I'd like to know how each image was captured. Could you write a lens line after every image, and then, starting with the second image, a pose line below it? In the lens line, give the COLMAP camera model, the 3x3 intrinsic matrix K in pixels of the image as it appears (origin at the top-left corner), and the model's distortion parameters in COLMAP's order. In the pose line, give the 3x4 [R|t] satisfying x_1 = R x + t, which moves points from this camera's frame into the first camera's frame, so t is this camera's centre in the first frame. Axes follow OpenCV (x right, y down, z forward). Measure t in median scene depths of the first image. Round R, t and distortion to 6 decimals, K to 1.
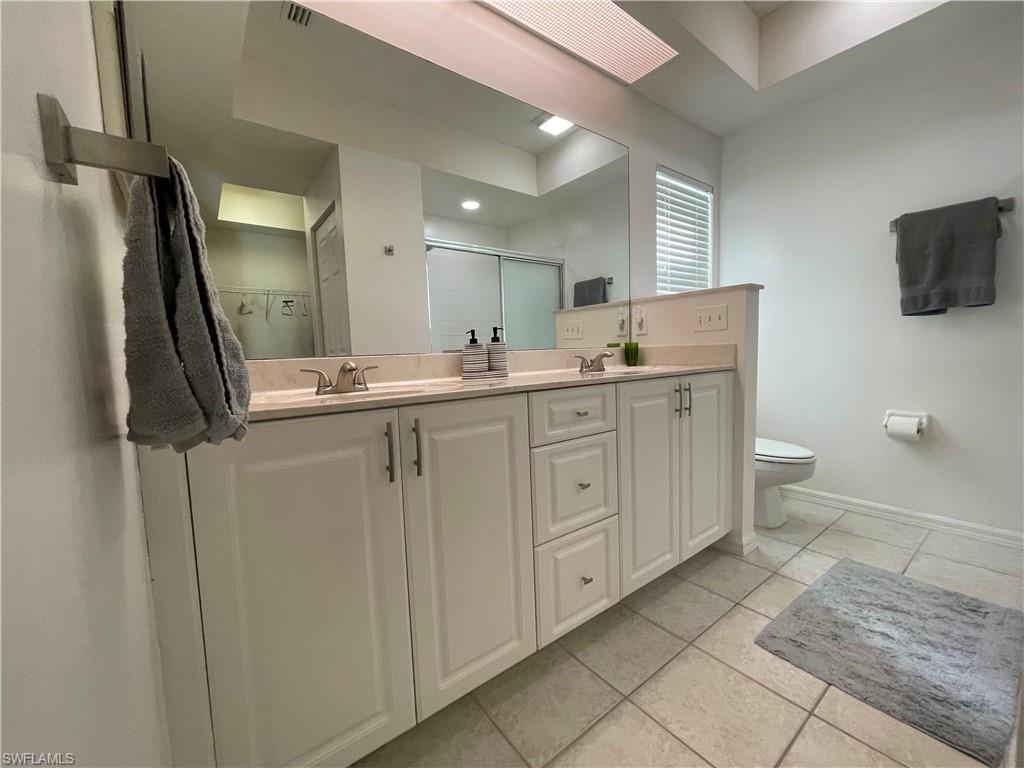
lens RADIAL K [[408.5, 0, 512.0], [0, 408.5, 384.0], [0, 0, 1]] dist [0.000496, 0.000243]
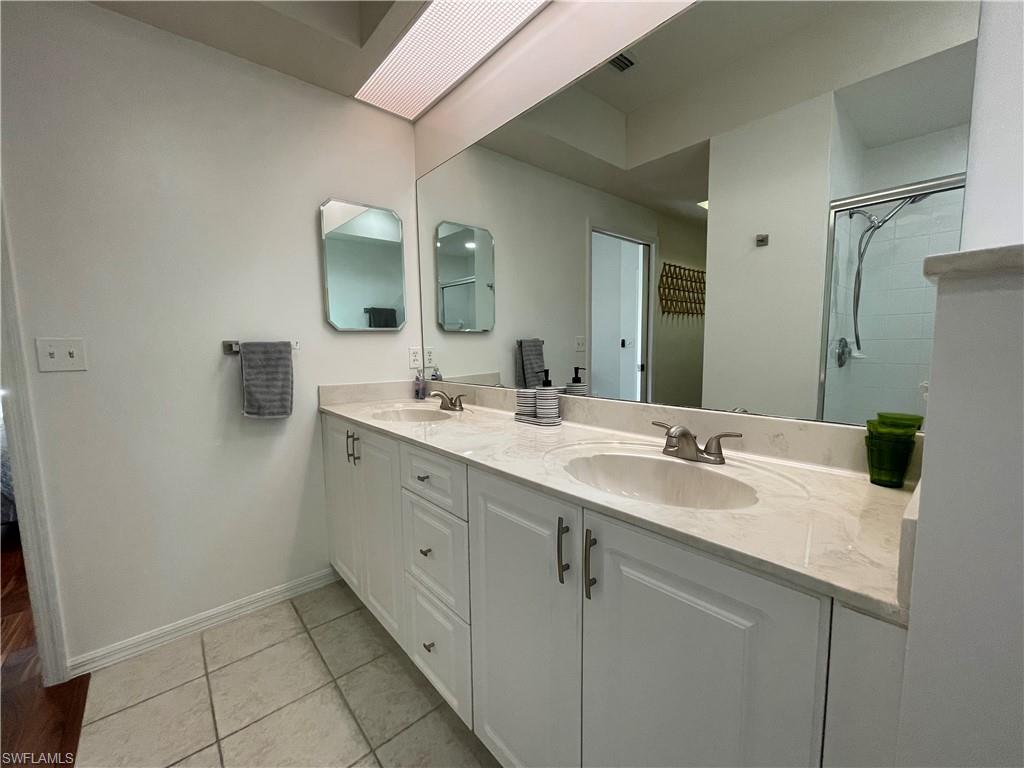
lens RADIAL K [[408.5, 0, 512.0], [0, 408.5, 384.0], [0, 0, 1]] dist [0.000496, 0.000243]
pose [[0.043507, 0.099326, -0.994103, 0.843558], [-0.032719, 0.994653, 0.097949, -0.190030], [0.998517, 0.028265, 0.046524, 0.870359]]
